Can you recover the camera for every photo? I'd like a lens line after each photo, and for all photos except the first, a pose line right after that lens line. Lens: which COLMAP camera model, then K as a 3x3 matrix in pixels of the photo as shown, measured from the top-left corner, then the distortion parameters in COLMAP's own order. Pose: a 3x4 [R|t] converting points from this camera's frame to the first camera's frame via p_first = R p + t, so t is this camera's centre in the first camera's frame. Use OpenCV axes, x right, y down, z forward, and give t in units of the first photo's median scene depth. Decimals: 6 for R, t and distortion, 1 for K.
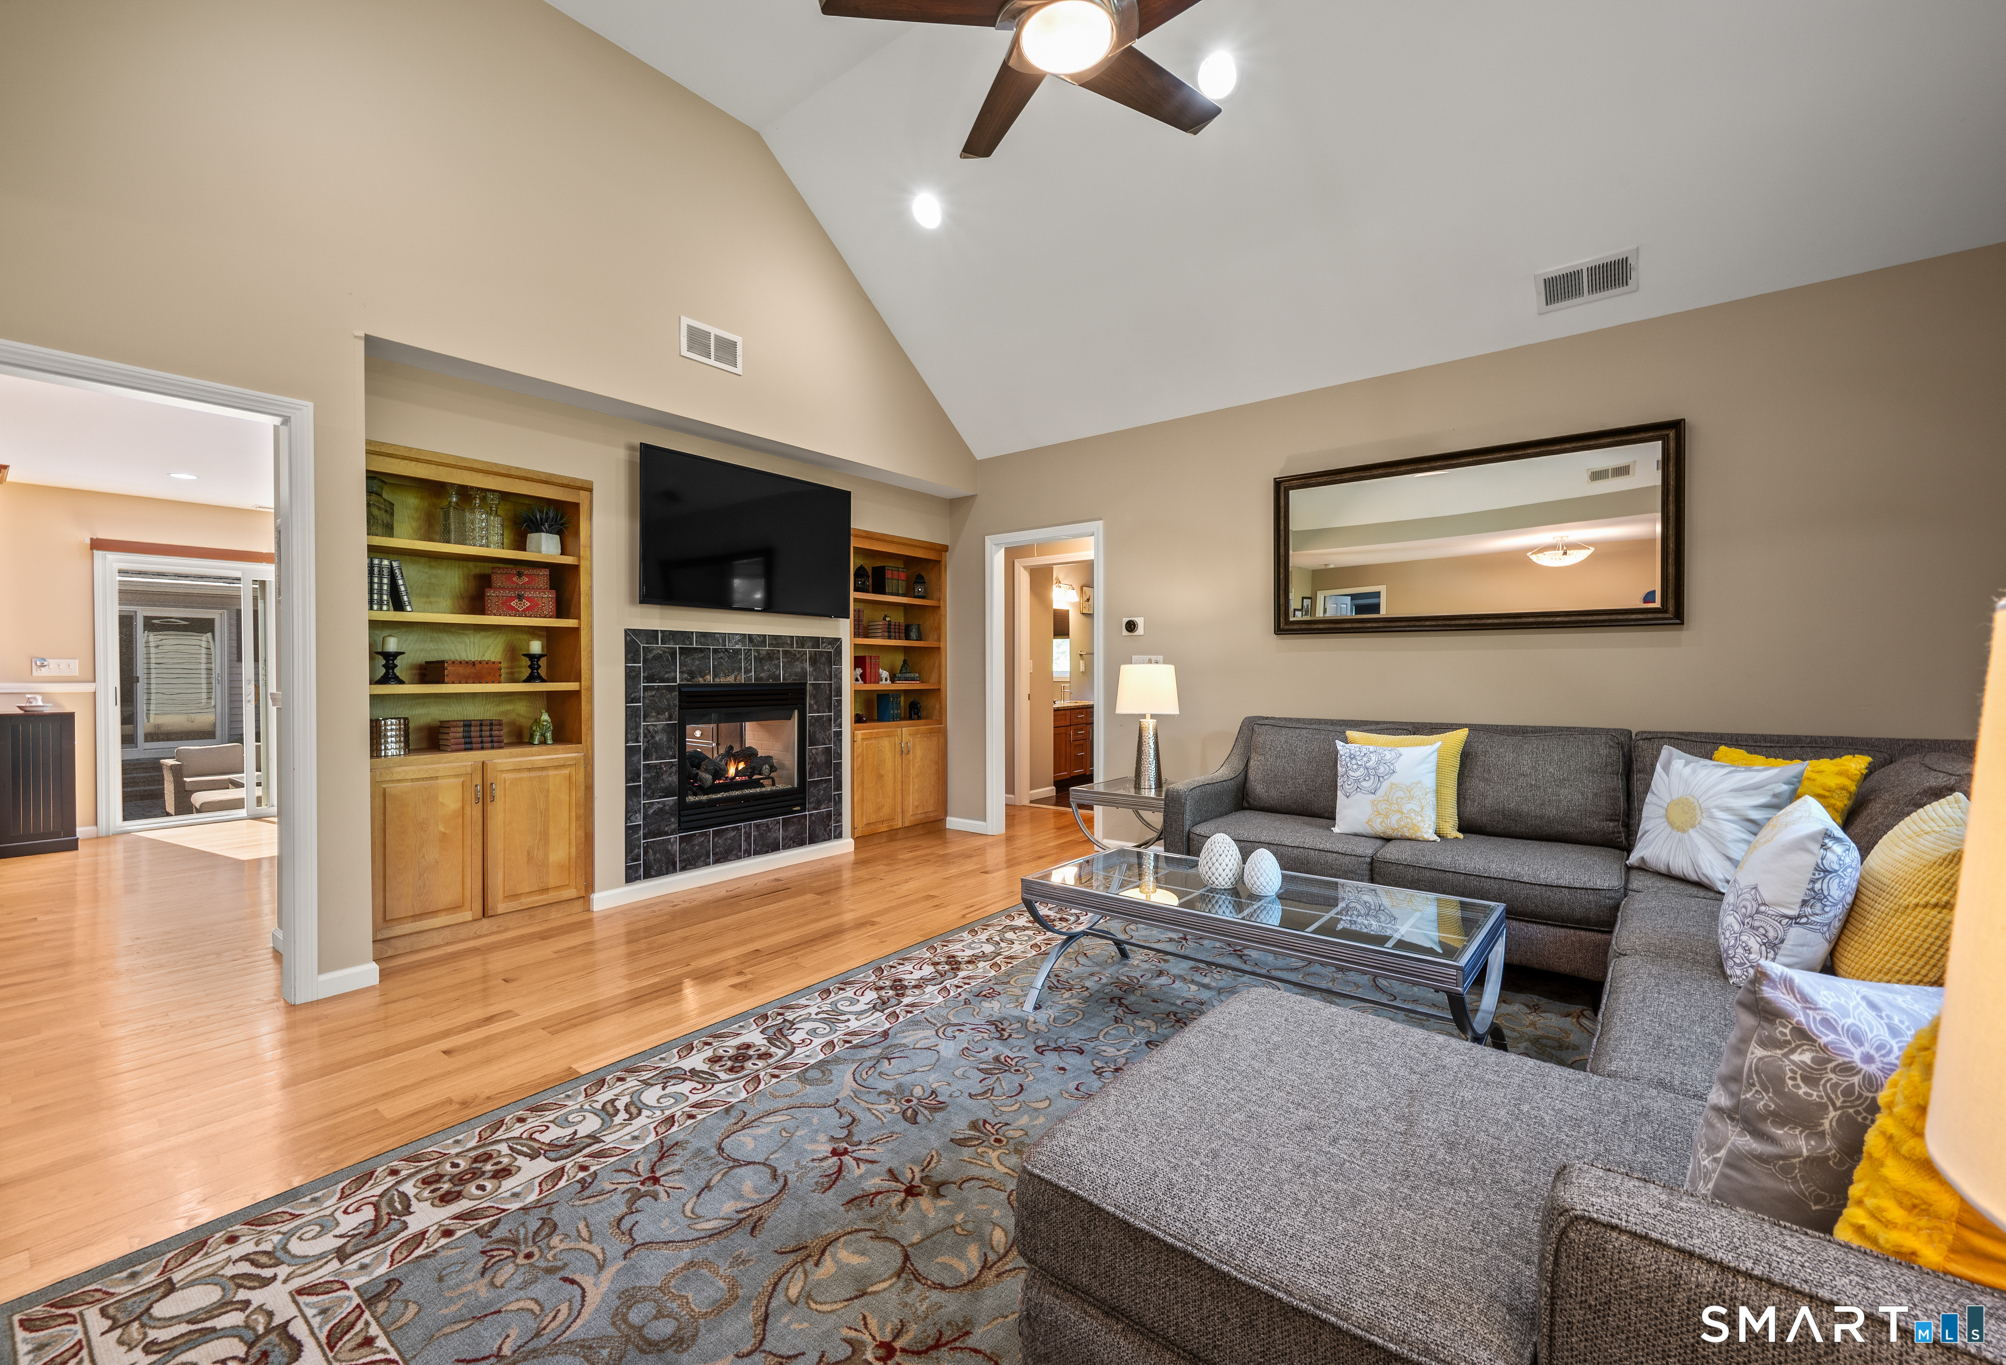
lens RADIAL K [[808.2, 0, 1002.6], [0, 808.2, 679.6], [0, 0, 1]] dist [-0.000077, 0.000000]
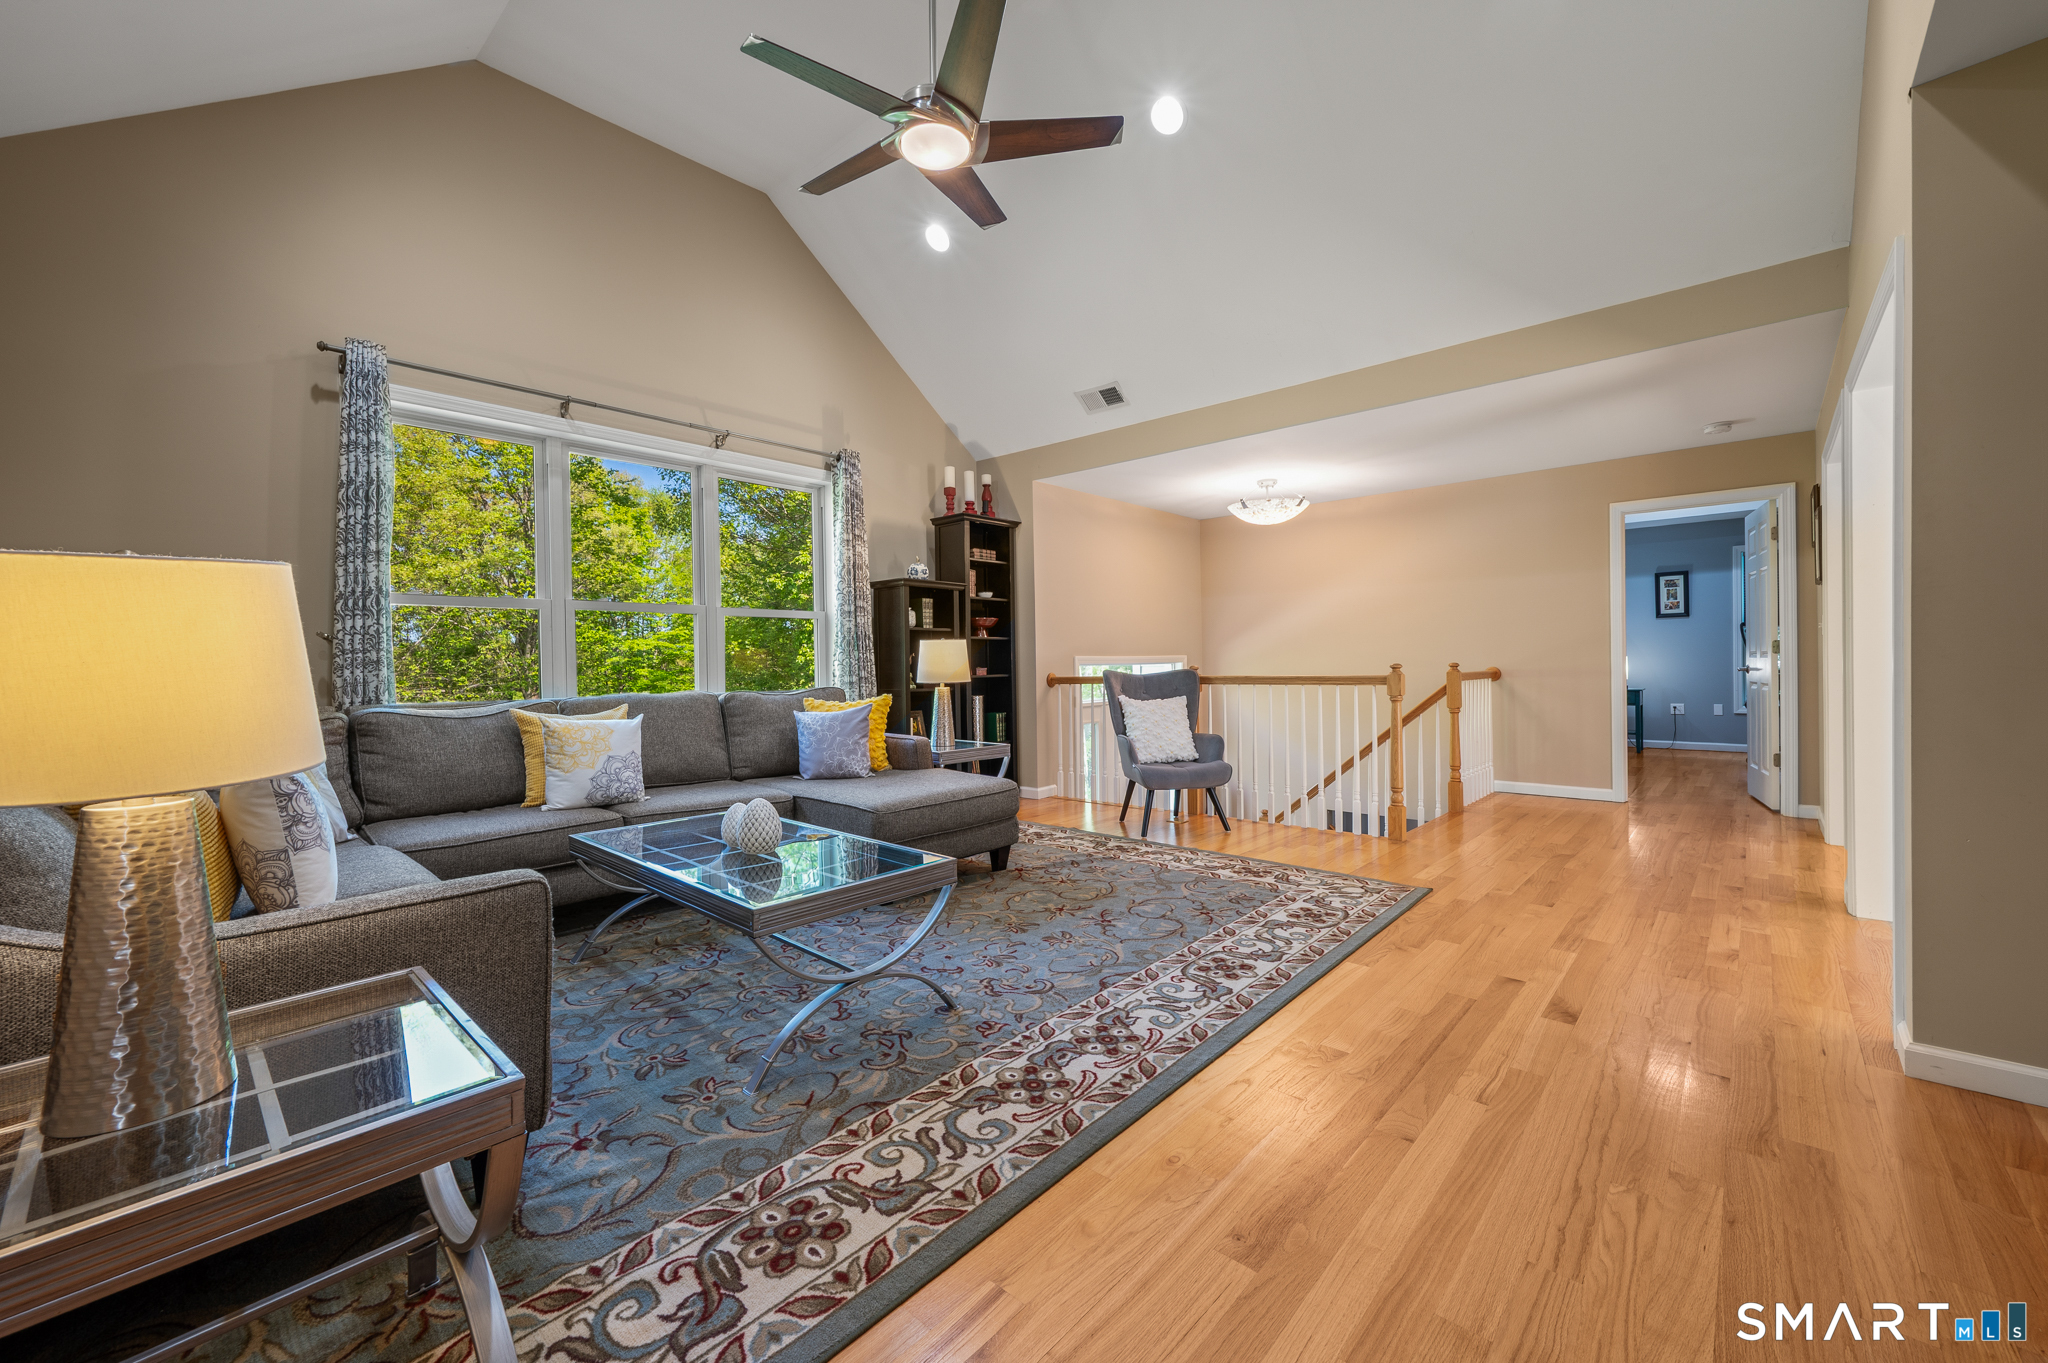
lens RADIAL K [[810.7, 0, 1023.0], [0, 810.7, 672.2], [0, 0, 1]] dist [0.000391, -0.000030]
pose [[-0.996201, 0.015976, 0.085602, -0.136755], [0.018008, 0.999573, 0.023019, 0.023519], [-0.085198, 0.024473, -0.996063, 1.985731]]
